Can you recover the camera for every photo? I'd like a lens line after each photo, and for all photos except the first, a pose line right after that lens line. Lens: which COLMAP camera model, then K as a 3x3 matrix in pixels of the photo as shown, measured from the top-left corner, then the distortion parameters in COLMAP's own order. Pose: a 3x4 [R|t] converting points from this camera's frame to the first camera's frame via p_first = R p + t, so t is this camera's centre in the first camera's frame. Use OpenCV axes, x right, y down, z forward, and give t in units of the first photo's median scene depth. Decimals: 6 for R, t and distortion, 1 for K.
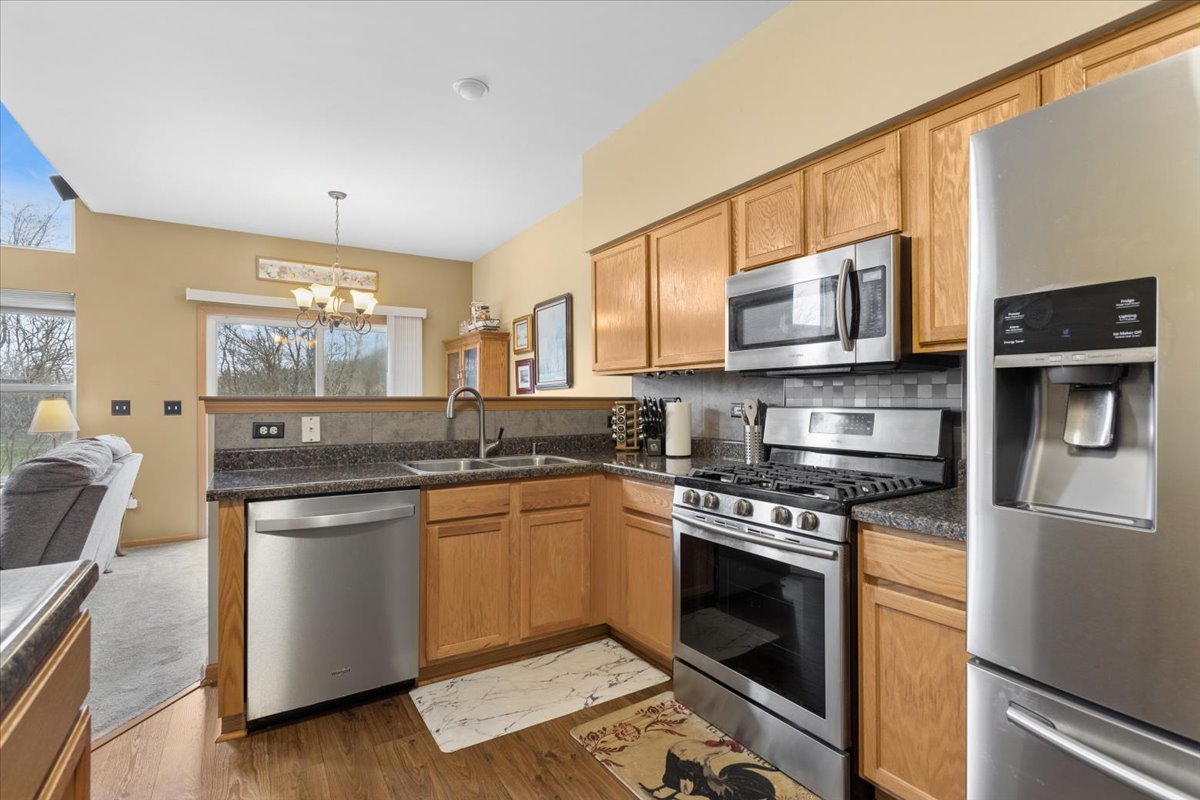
lens RADIAL K [[564.6, 0, 603.7], [0, 564.6, 394.4], [0, 0, 1]] dist [-0.006034, 0.002695]
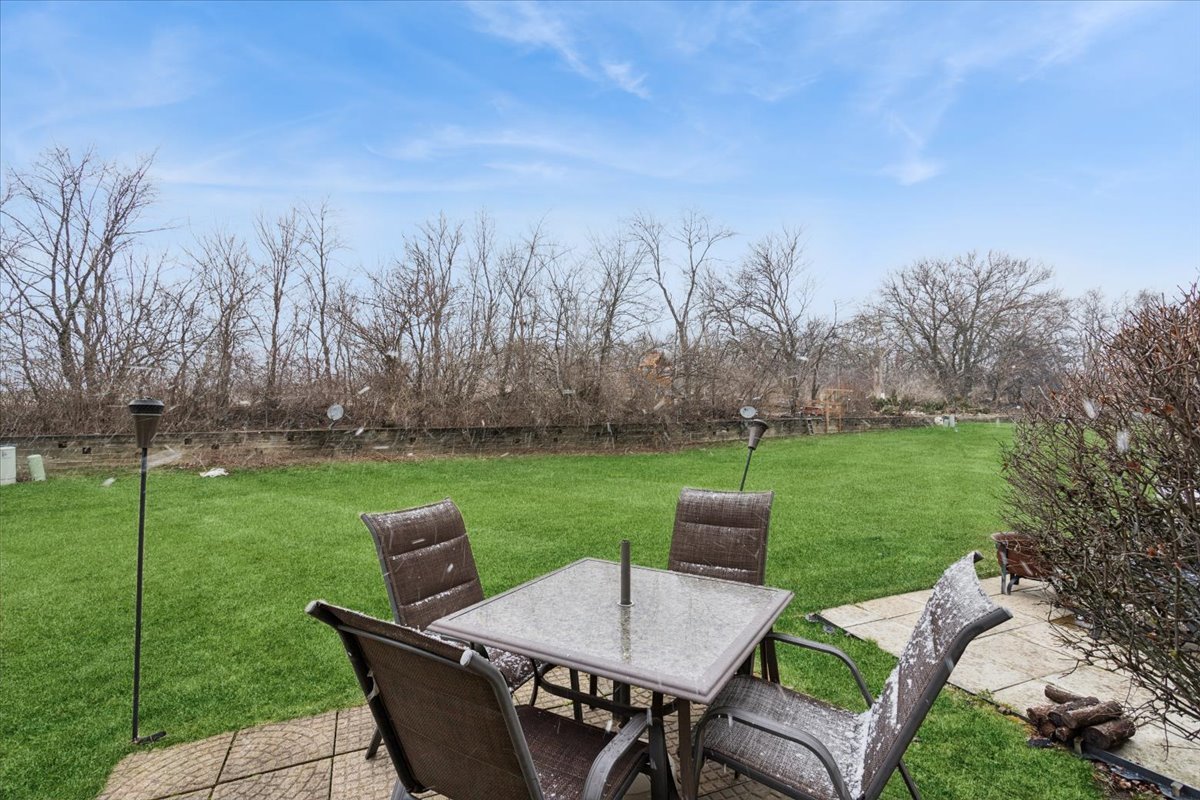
lens RADIAL K [[564.6, 0, 595.9], [0, 564.6, 398.4], [0, 0, 1]] dist [-0.006034, 0.002695]
pose [[0.984179, -0.003787, -0.177138, -1.767647], [0.003858, 0.999993, 0.000055, 0.060642], [0.177137, -0.000737, 0.984186, 2.872657]]
